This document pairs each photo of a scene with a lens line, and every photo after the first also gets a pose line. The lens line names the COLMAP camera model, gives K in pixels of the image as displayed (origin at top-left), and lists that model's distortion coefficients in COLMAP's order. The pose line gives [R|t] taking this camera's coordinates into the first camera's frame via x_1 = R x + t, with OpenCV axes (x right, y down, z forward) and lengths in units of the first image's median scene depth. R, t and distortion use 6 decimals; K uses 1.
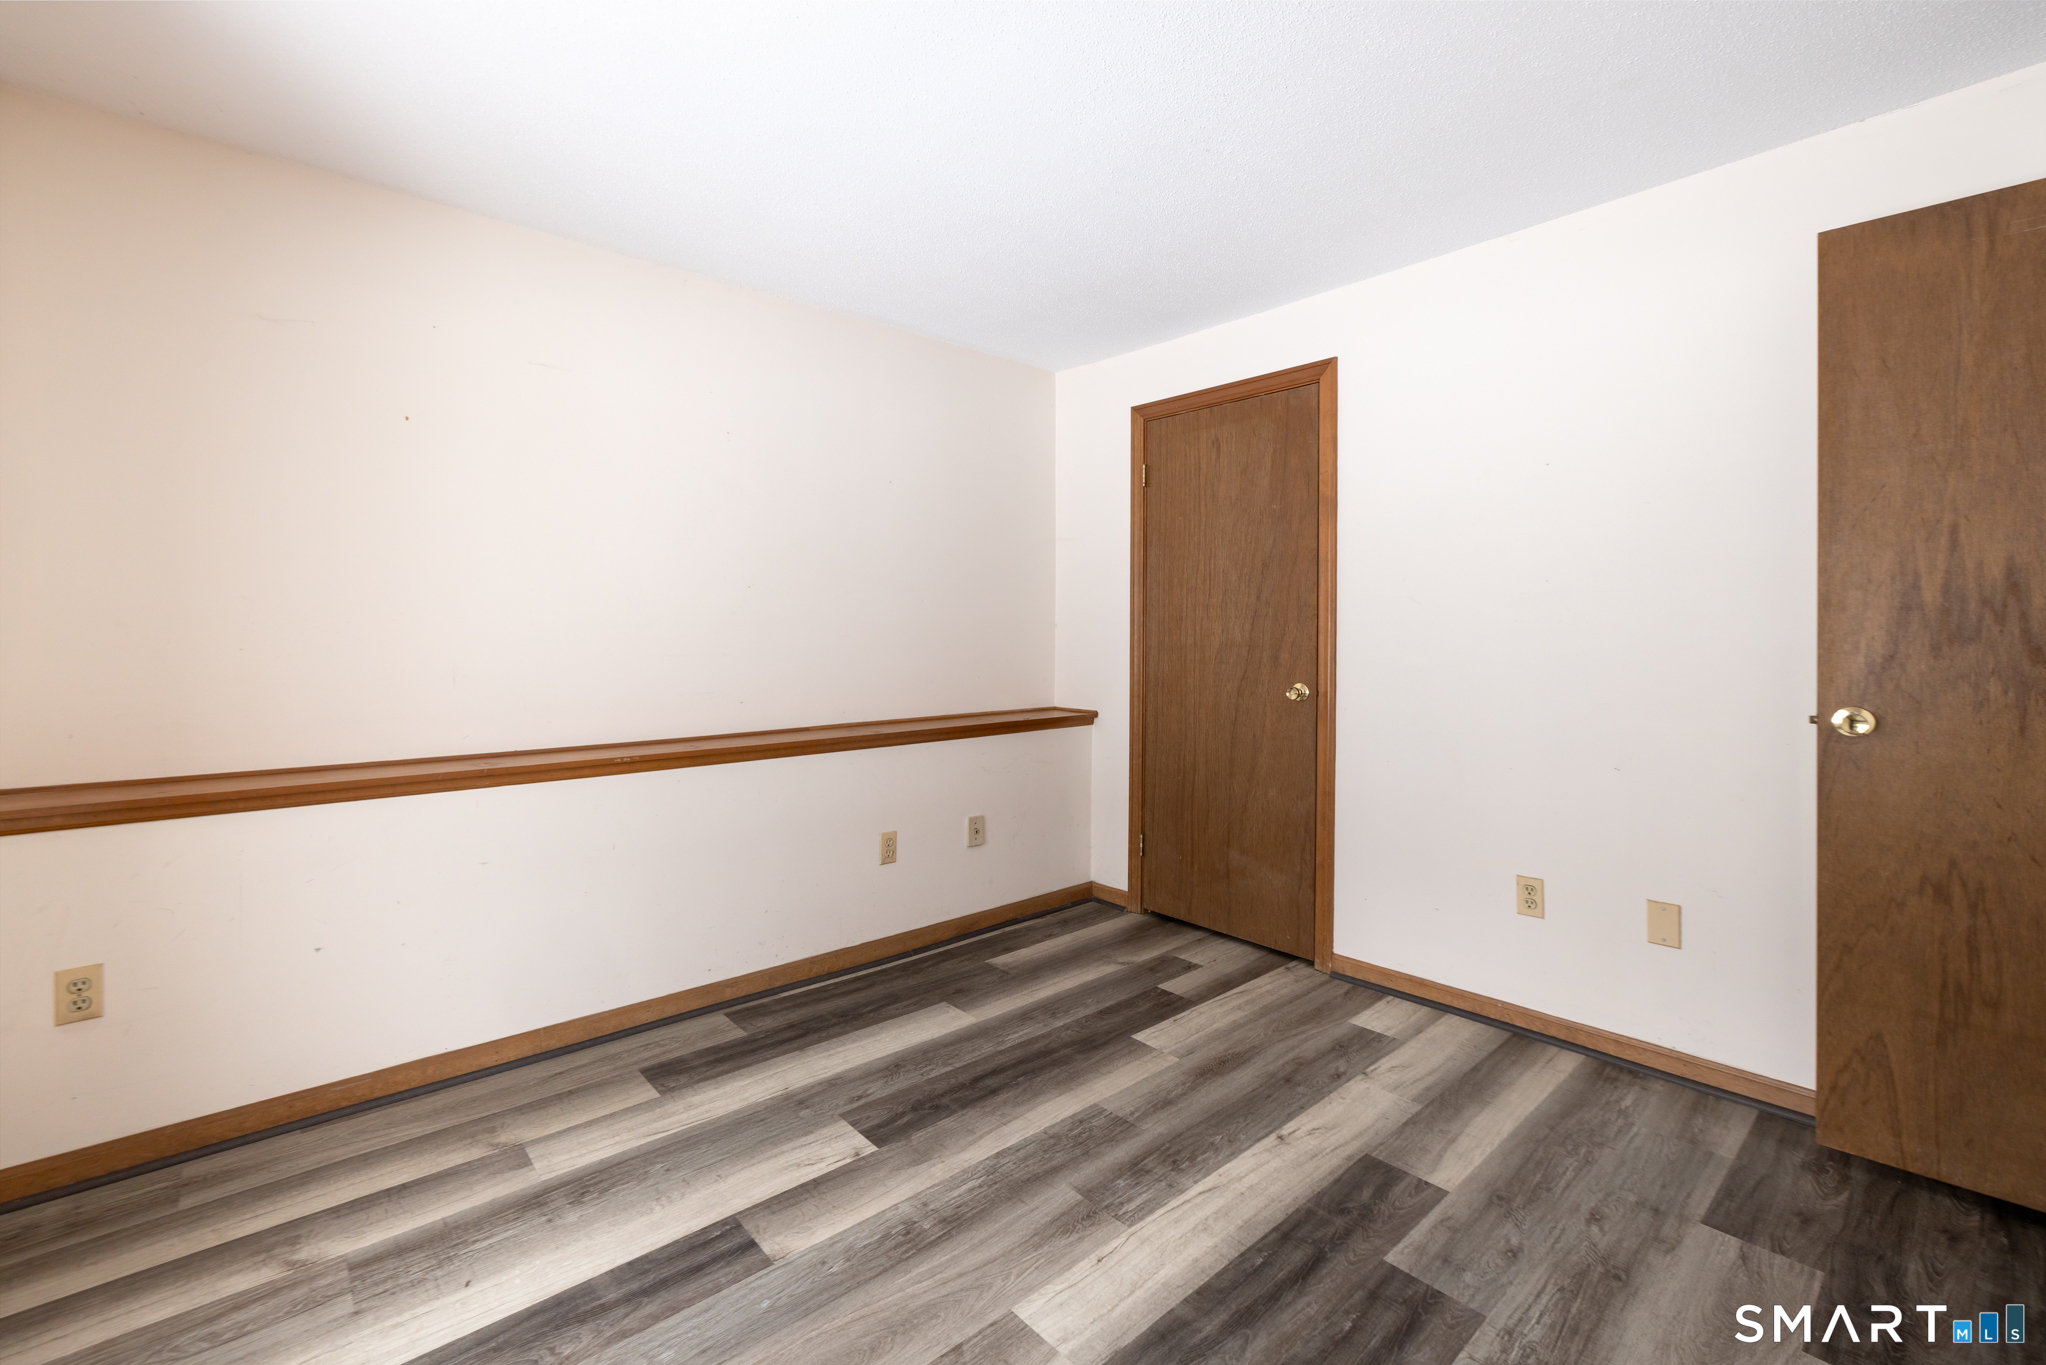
lens RADIAL K [[867.7, 0, 1020.2], [0, 867.7, 635.3], [0, 0, 1]] dist [-0.003439, 0.000146]
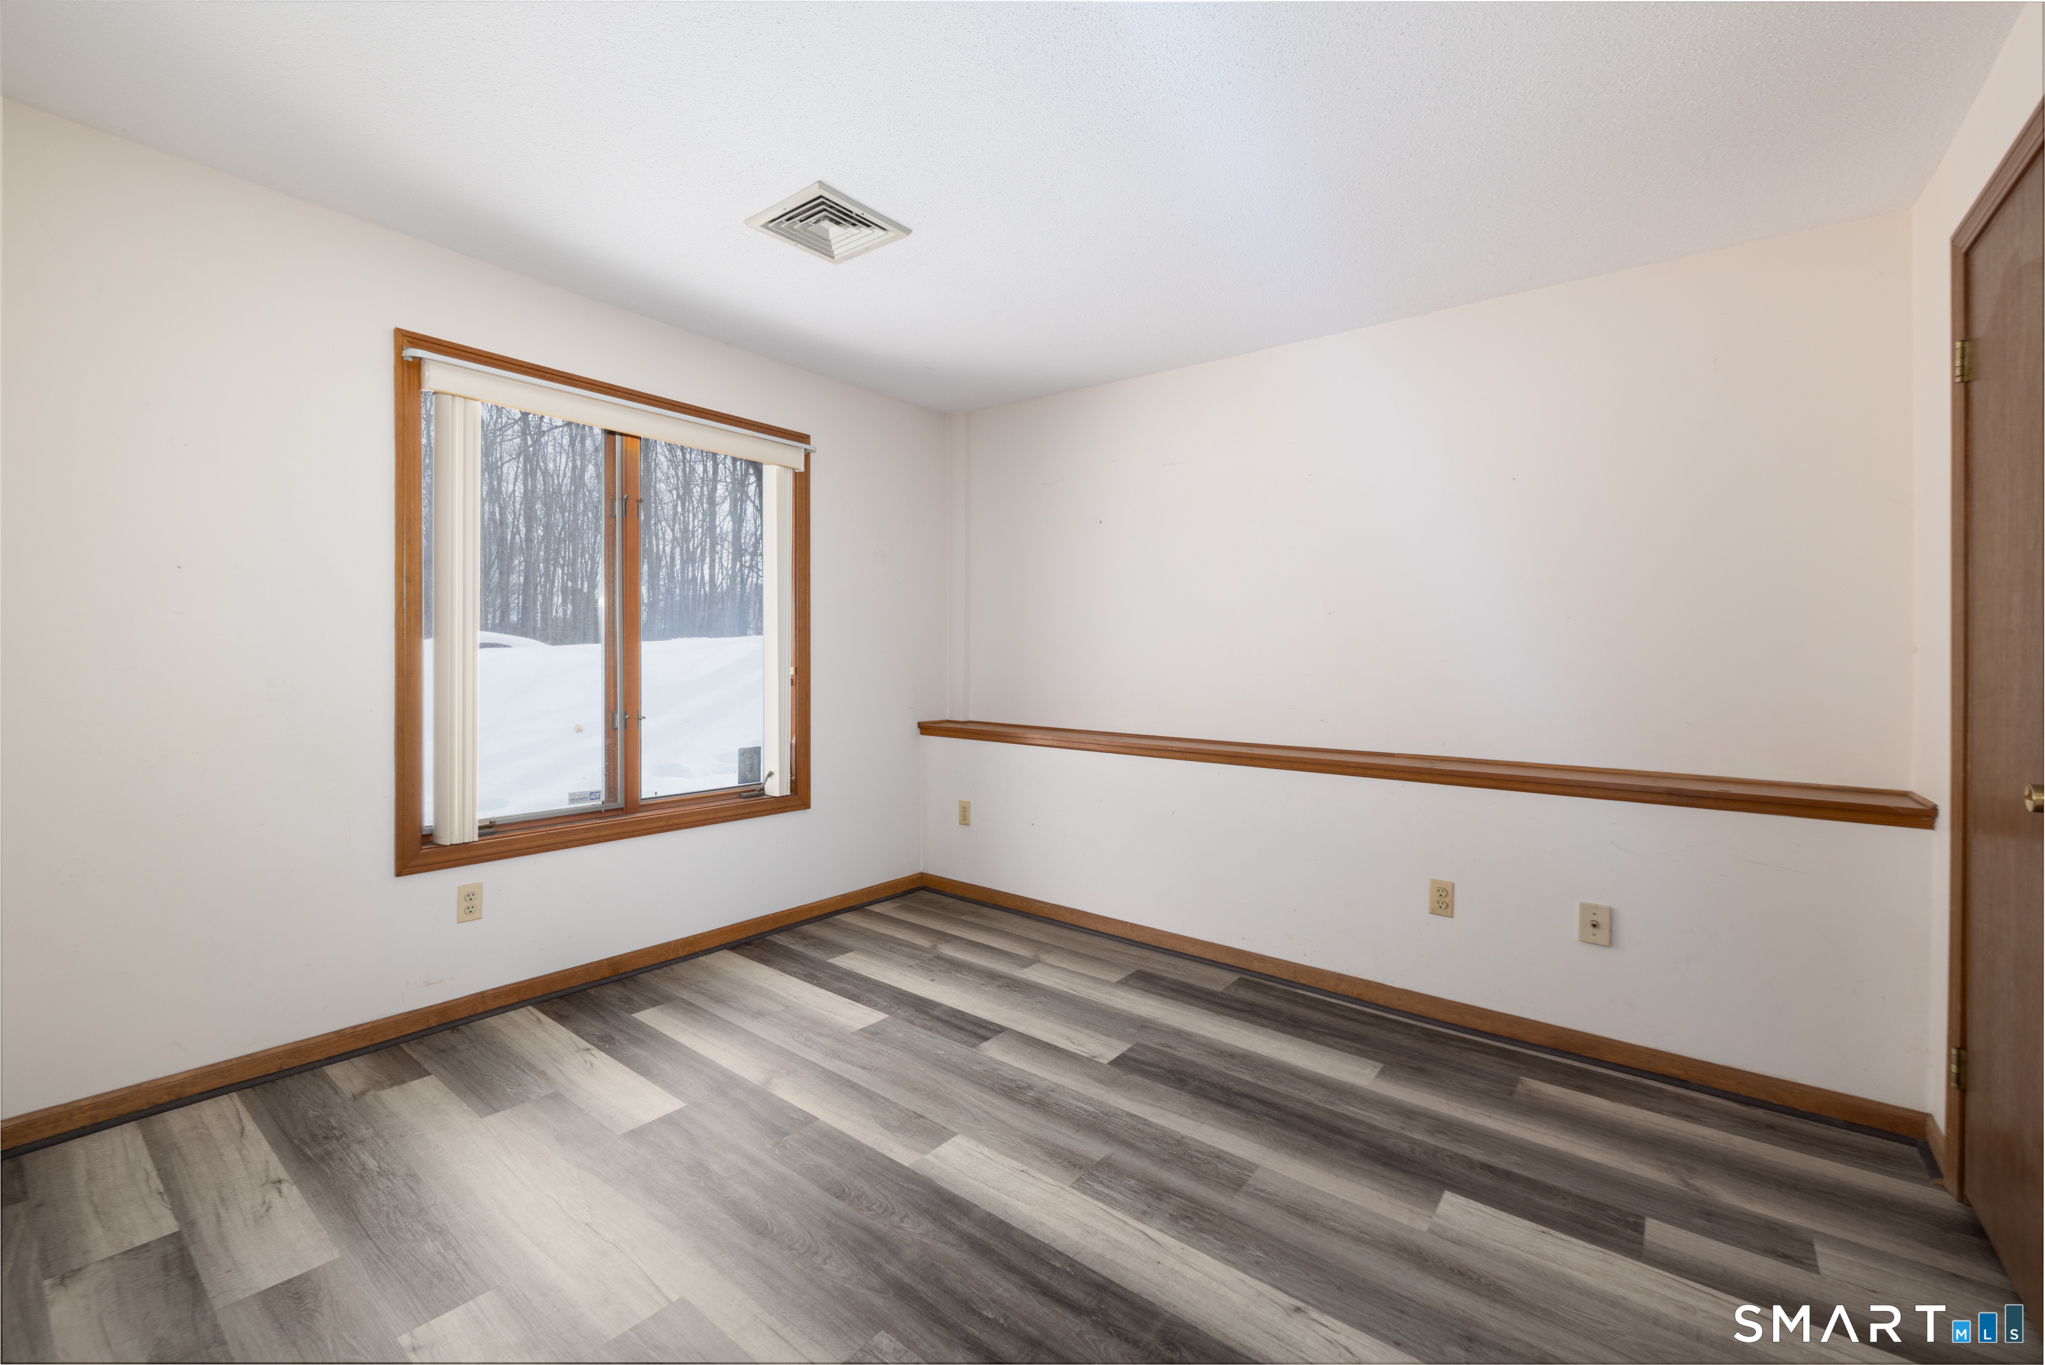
lens RADIAL K [[879.8, 0, 973.0], [0, 879.8, 635.5], [0, 0, 1]] dist [0.000633, 0.000045]
pose [[0.146746, -0.019474, -0.988982, 0.987186], [-0.014145, 0.999663, -0.021783, 0.000685], [0.989073, 0.017186, 0.146421, 0.555204]]
